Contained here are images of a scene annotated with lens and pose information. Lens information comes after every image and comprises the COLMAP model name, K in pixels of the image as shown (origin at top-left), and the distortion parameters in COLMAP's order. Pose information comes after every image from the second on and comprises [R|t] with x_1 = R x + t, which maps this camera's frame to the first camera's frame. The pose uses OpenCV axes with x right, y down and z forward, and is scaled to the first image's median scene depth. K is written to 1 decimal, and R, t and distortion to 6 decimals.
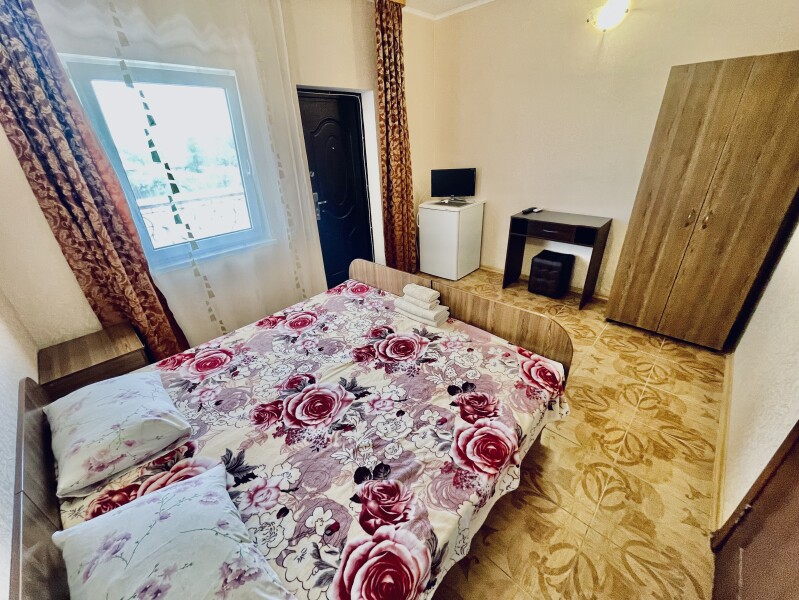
lens RADIAL K [[325.1, 0, 399.0], [0, 325.1, 296.9], [0, 0, 1]] dist [-0.003884, 0.000481]
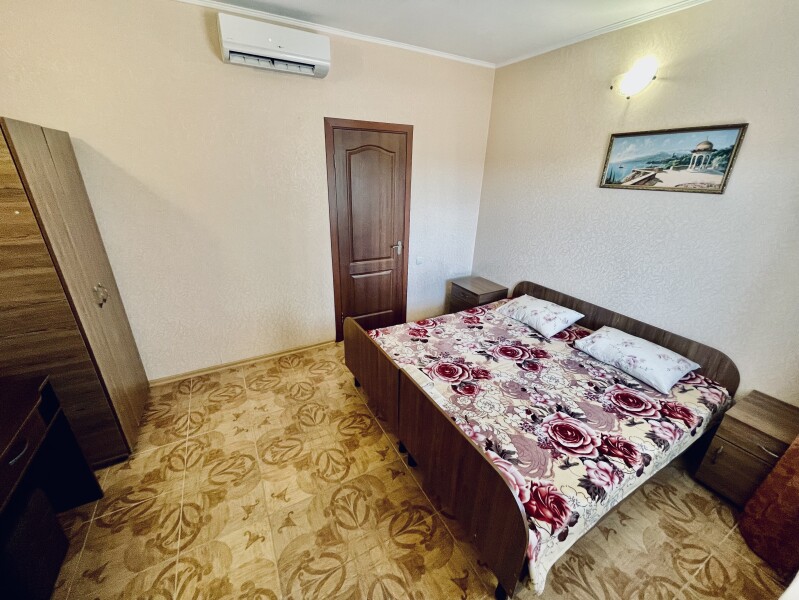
lens RADIAL K [[325.1, 0, 399.7], [0, 325.1, 300.3], [0, 0, 1]] dist [-0.003884, 0.000481]
pose [[-0.956243, -0.090152, 0.278339, -0.134924], [0.146723, 0.675305, 0.722797, -0.935774], [-0.253126, 0.732008, -0.632528, 1.700306]]
